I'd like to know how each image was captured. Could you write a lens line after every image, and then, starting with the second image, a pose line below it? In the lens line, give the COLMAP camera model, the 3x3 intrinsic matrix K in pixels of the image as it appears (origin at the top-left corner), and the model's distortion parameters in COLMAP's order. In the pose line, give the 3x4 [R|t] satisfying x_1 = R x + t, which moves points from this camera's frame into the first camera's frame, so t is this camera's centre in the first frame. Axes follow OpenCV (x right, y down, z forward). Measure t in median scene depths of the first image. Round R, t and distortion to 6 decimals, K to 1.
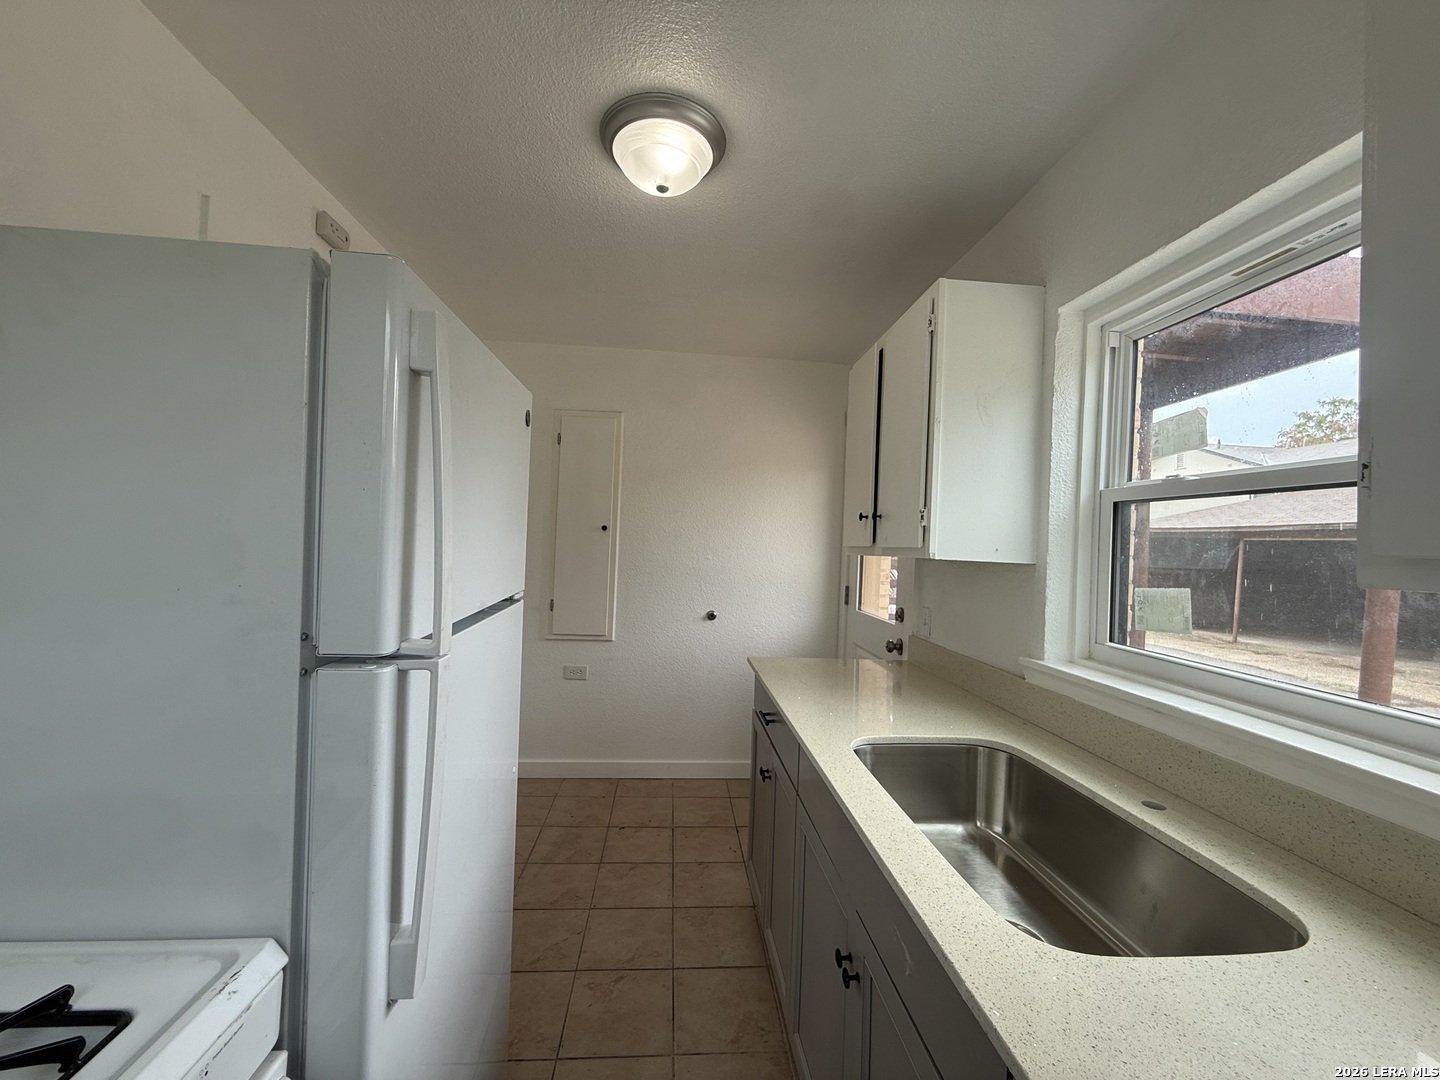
lens RADIAL K [[572.6, 0, 716.4], [0, 572.6, 540.5], [0, 0, 1]] dist [-0.001093, 0.000334]
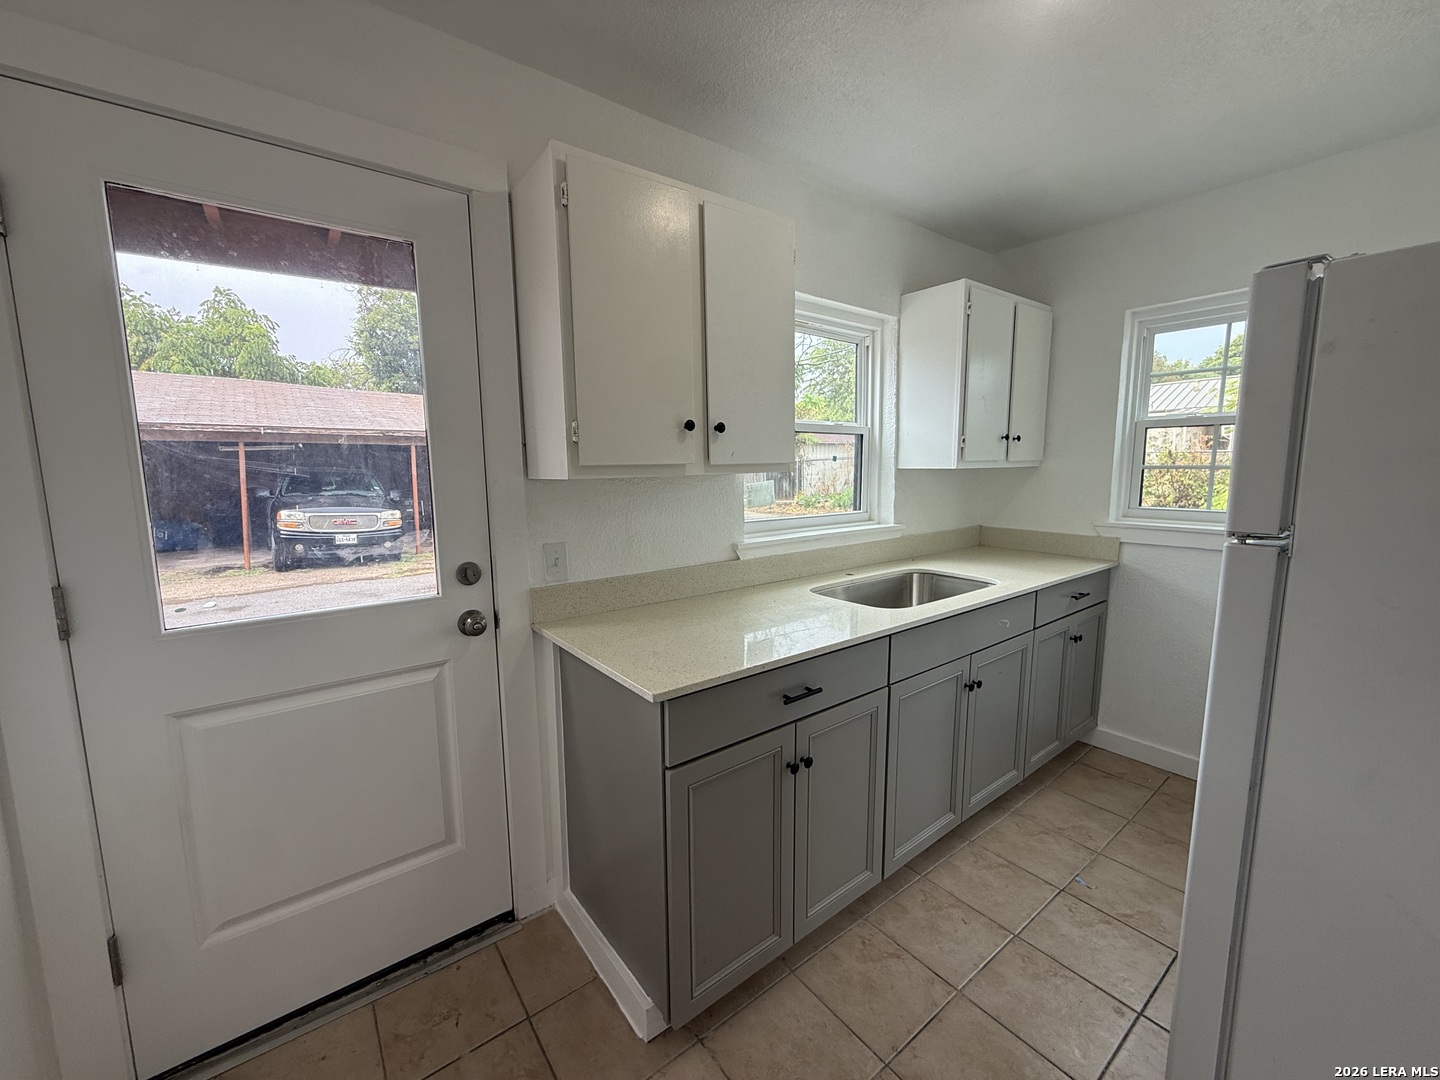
lens RADIAL K [[572.6, 0, 716.4], [0, 572.6, 540.5], [0, 0, 1]] dist [-0.001093, 0.000334]
pose [[-0.537253, -0.144320, 0.830982, -0.583095], [-0.014178, 0.986658, 0.162190, -0.019044], [-0.843302, 0.075356, -0.532131, 1.905861]]
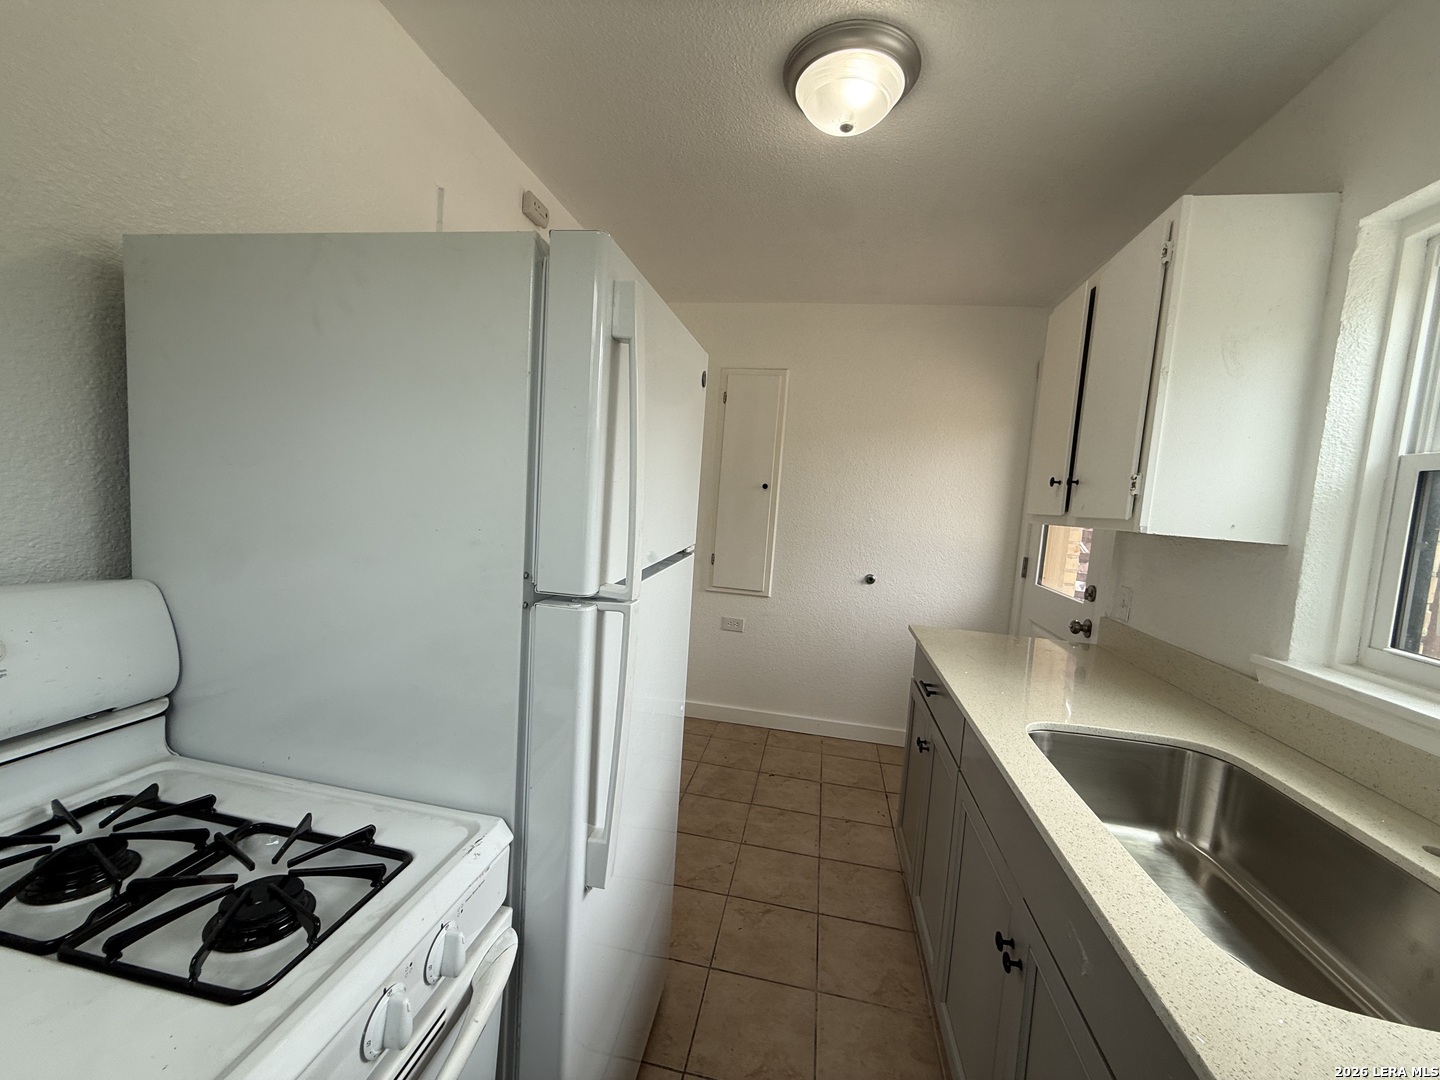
lens RADIAL K [[572.6, 0, 716.4], [0, 572.6, 540.5], [0, 0, 1]] dist [-0.001093, 0.000334]
pose [[0.964118, 0.050962, -0.260536, -0.022008], [-0.032018, 0.996559, 0.076450, -0.002395], [0.263536, -0.065365, 0.962432, -0.008865]]
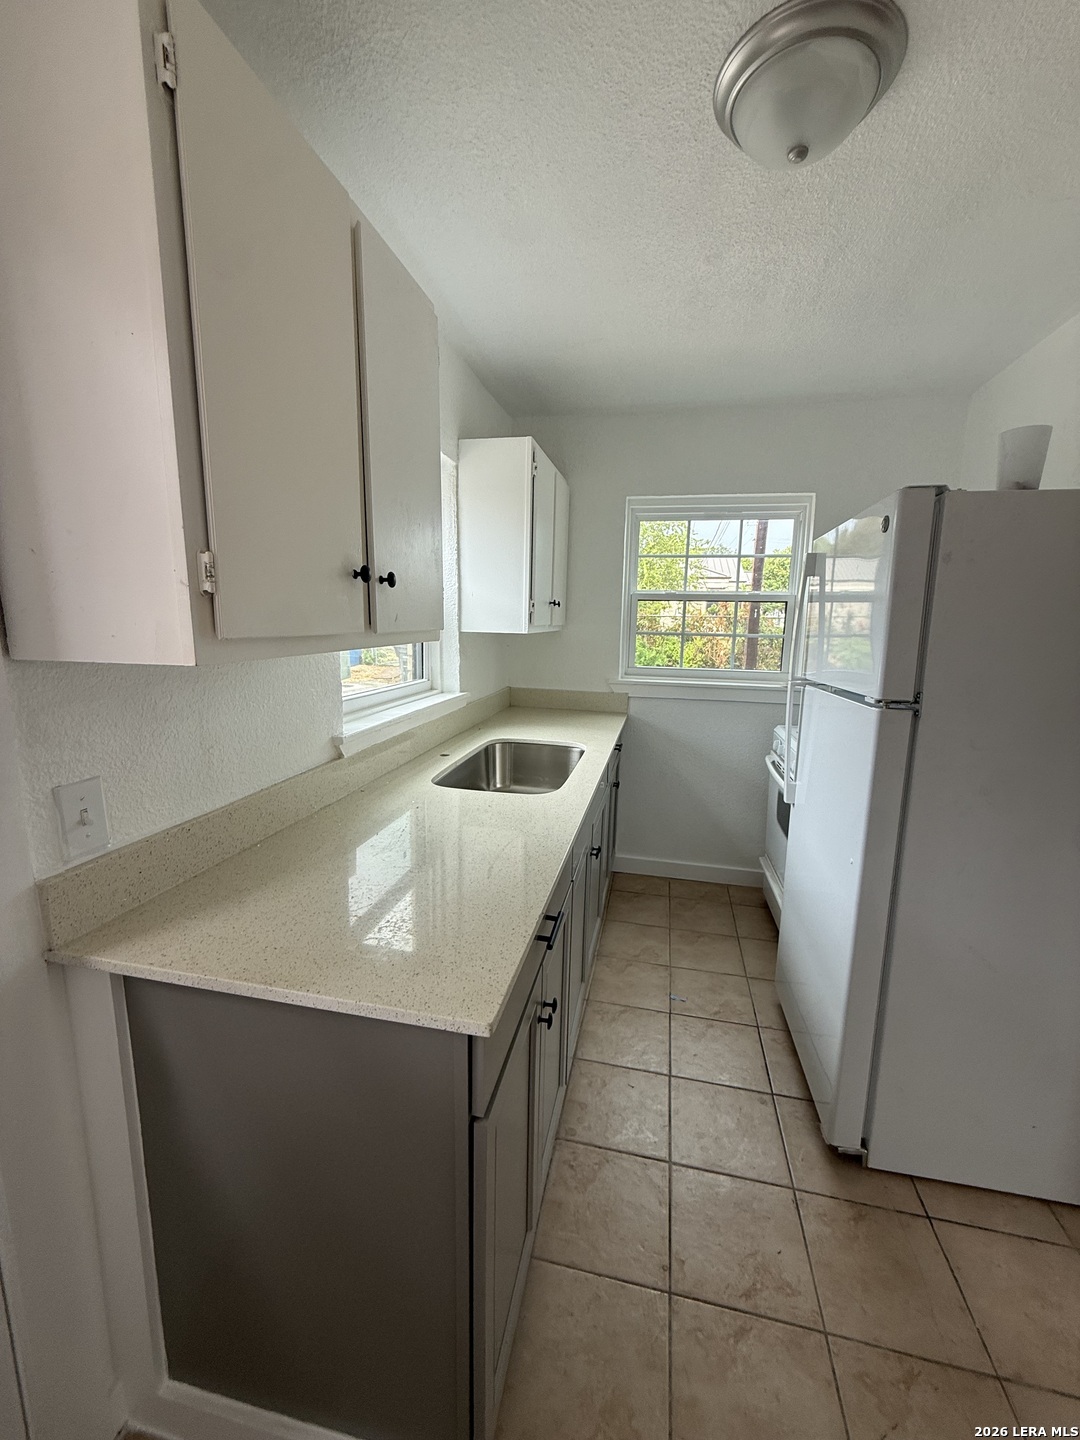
lens RADIAL K [[572.6, 0, 541.1], [0, 572.6, 714.1], [0, 0, 1]] dist [-0.001093, 0.000334]
pose [[-0.955305, -0.104531, 0.276526, -0.057946], [-0.057961, 0.983472, 0.171531, -0.021387], [-0.289886, 0.147837, -0.945574, 1.980011]]
